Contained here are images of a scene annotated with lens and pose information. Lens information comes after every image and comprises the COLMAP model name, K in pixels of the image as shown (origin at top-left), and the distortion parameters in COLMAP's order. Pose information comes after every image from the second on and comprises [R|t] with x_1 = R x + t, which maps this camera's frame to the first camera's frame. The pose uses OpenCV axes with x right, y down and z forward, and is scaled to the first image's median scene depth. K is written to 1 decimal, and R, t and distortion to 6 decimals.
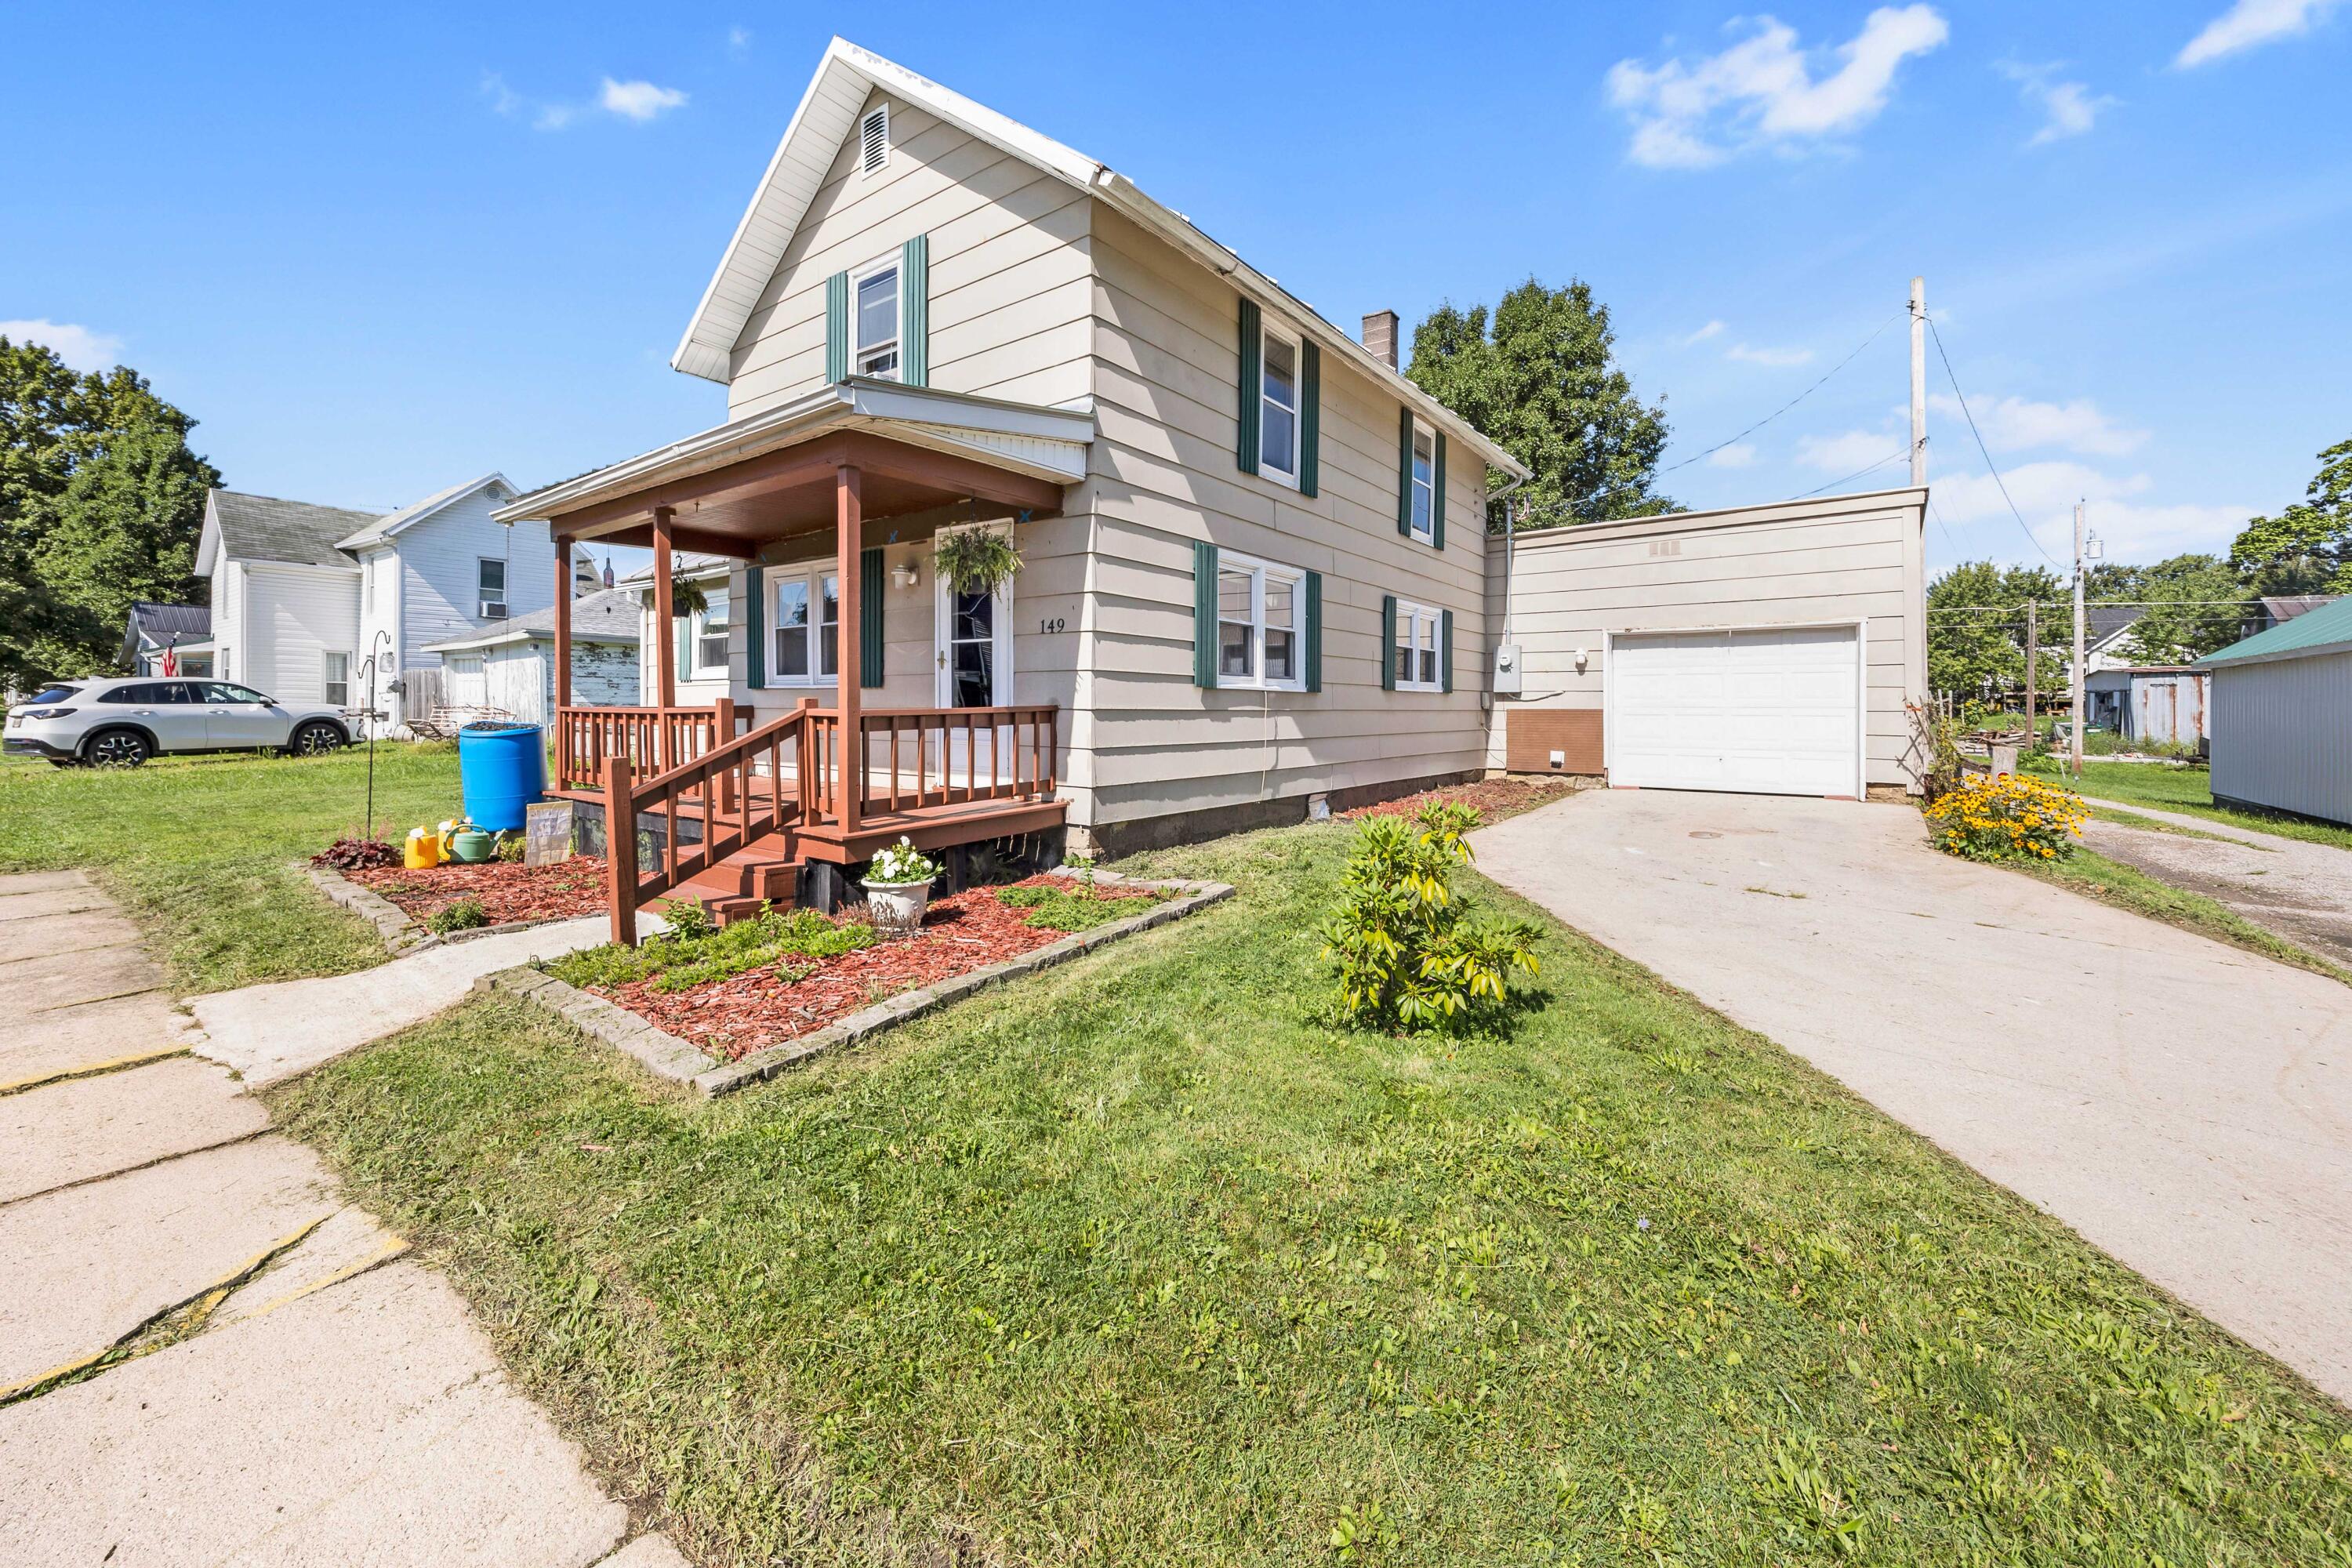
lens RADIAL K [[923.7, 0, 1176.0], [0, 923.7, 701.6], [0, 0, 1]] dist [-0.001042, -0.000151]
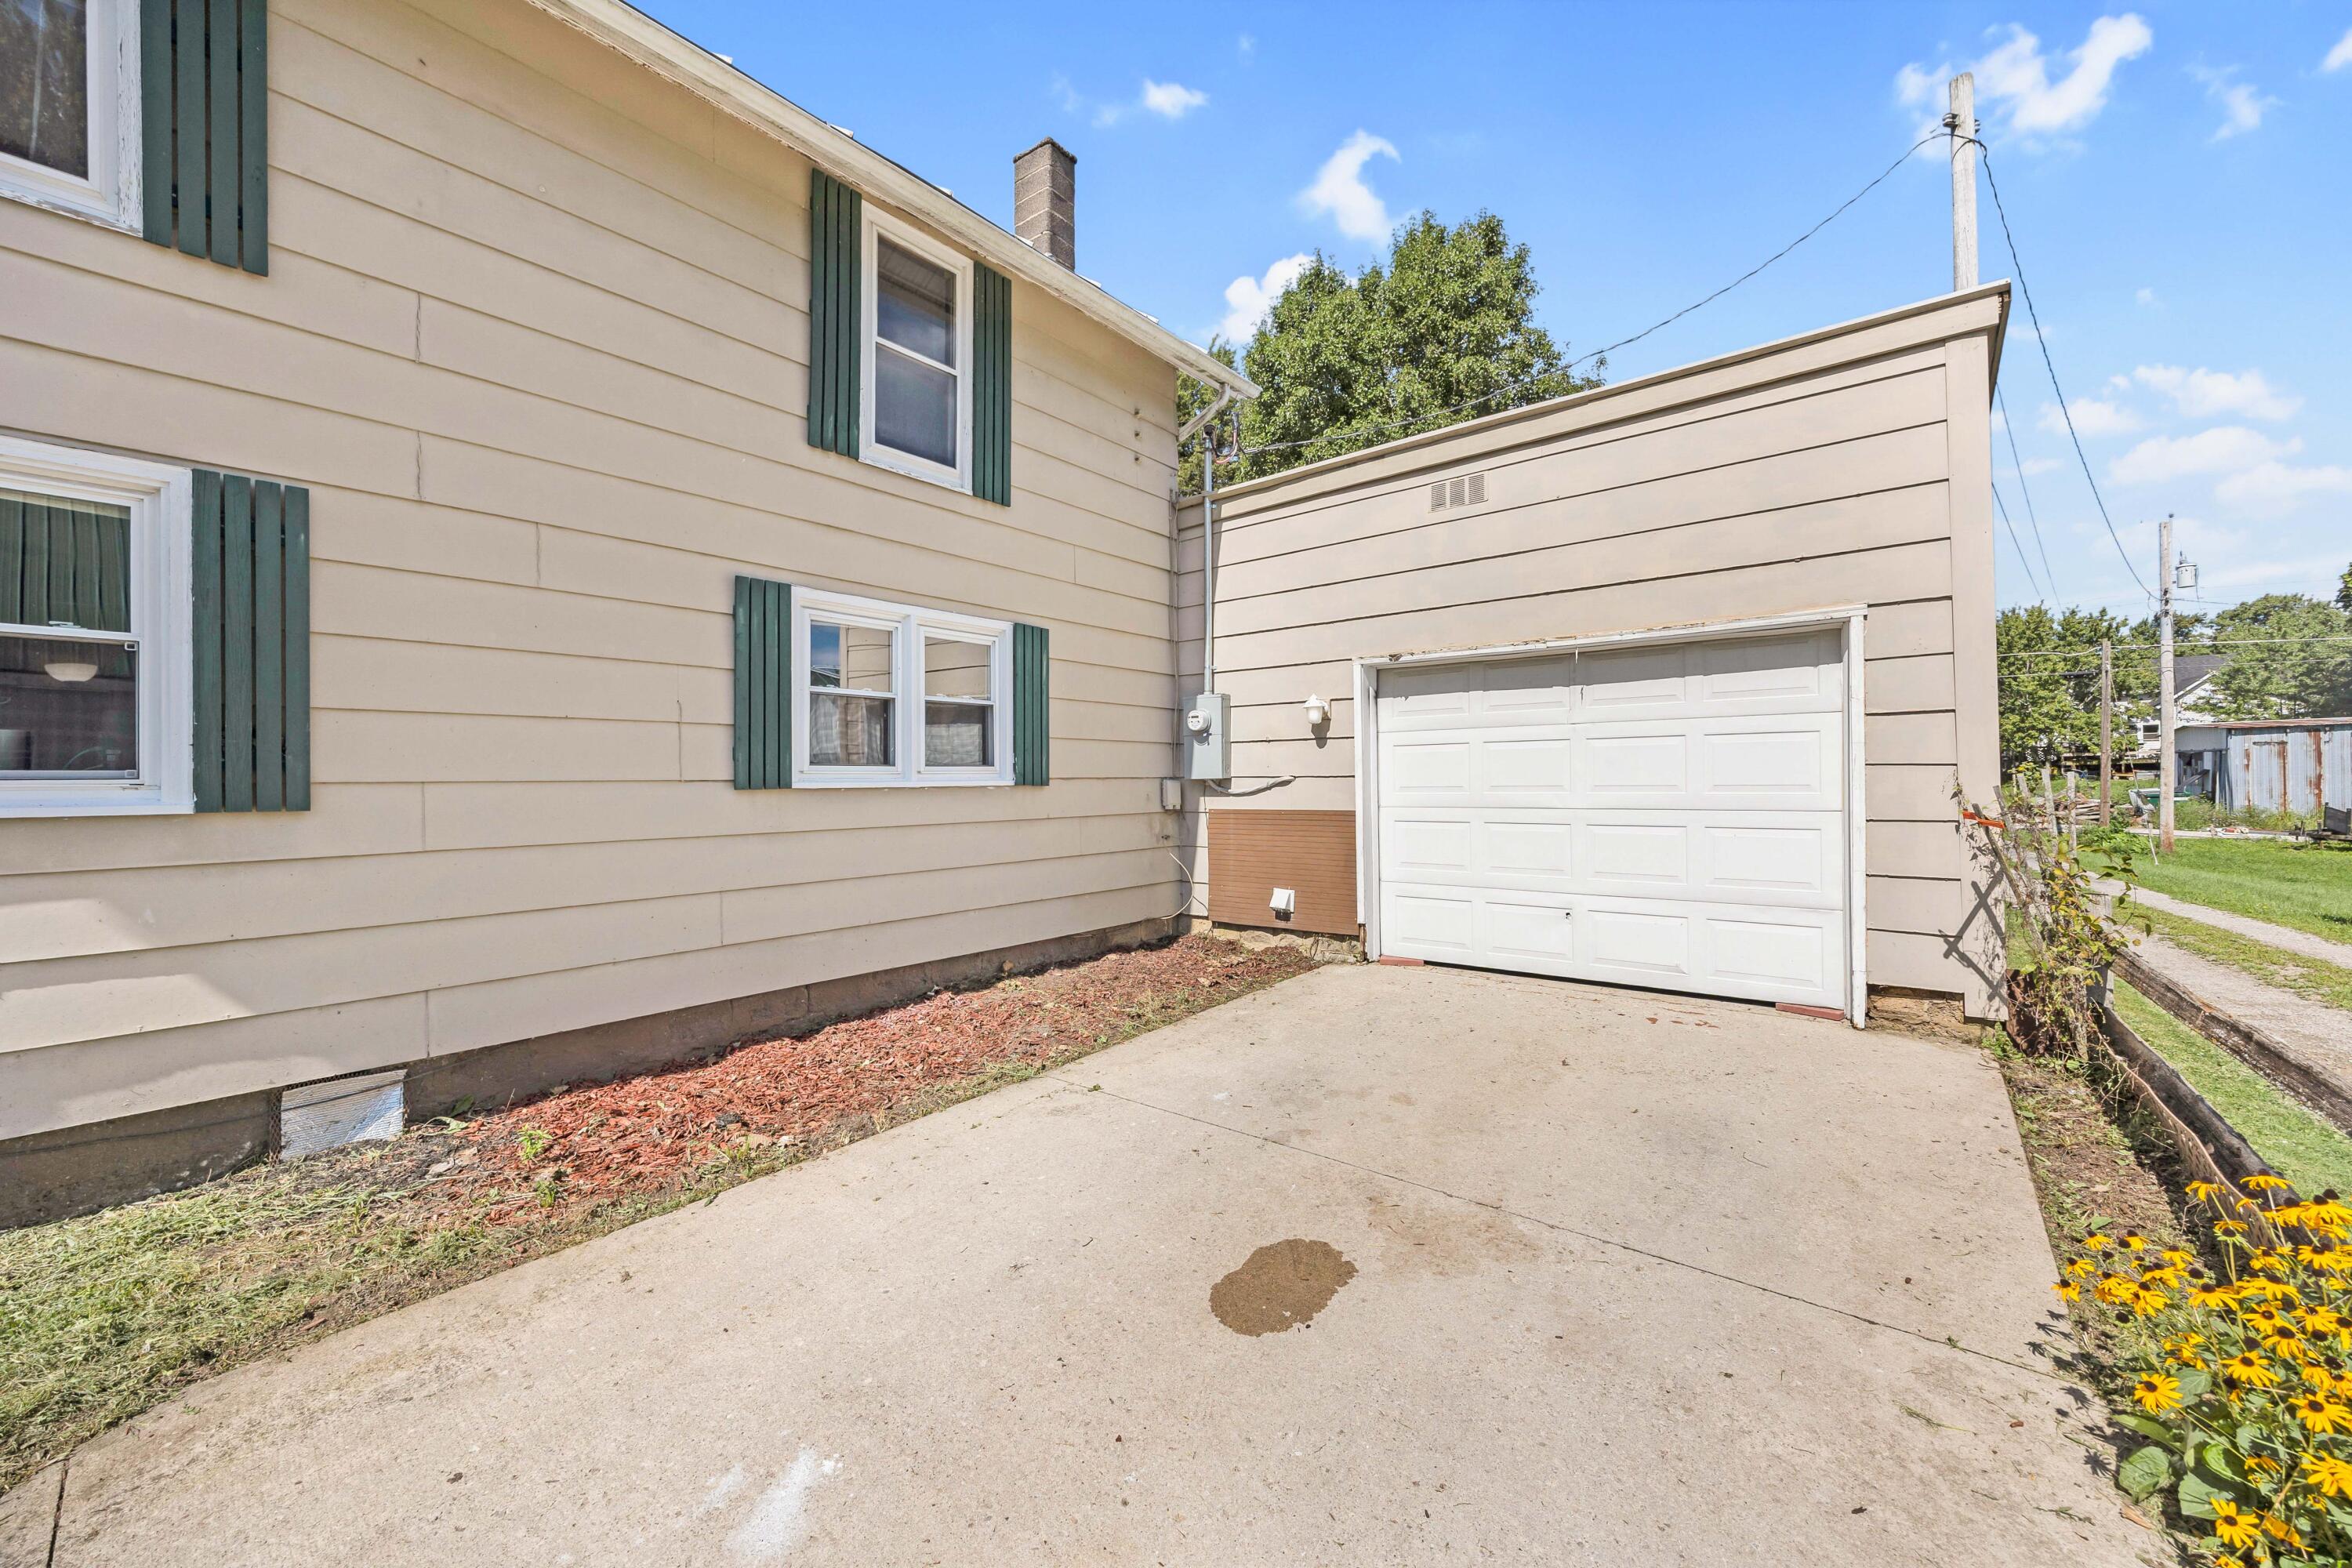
lens RADIAL K [[897.7, 0, 1173.4], [0, 897.7, 774.7], [0, 0, 1]] dist [-0.002755, 0.000063]
pose [[0.999028, -0.014865, -0.041497, 0.357740], [0.014902, 0.999889, 0.000576, -0.013318], [0.041483, -0.001193, 0.999138, 0.459567]]
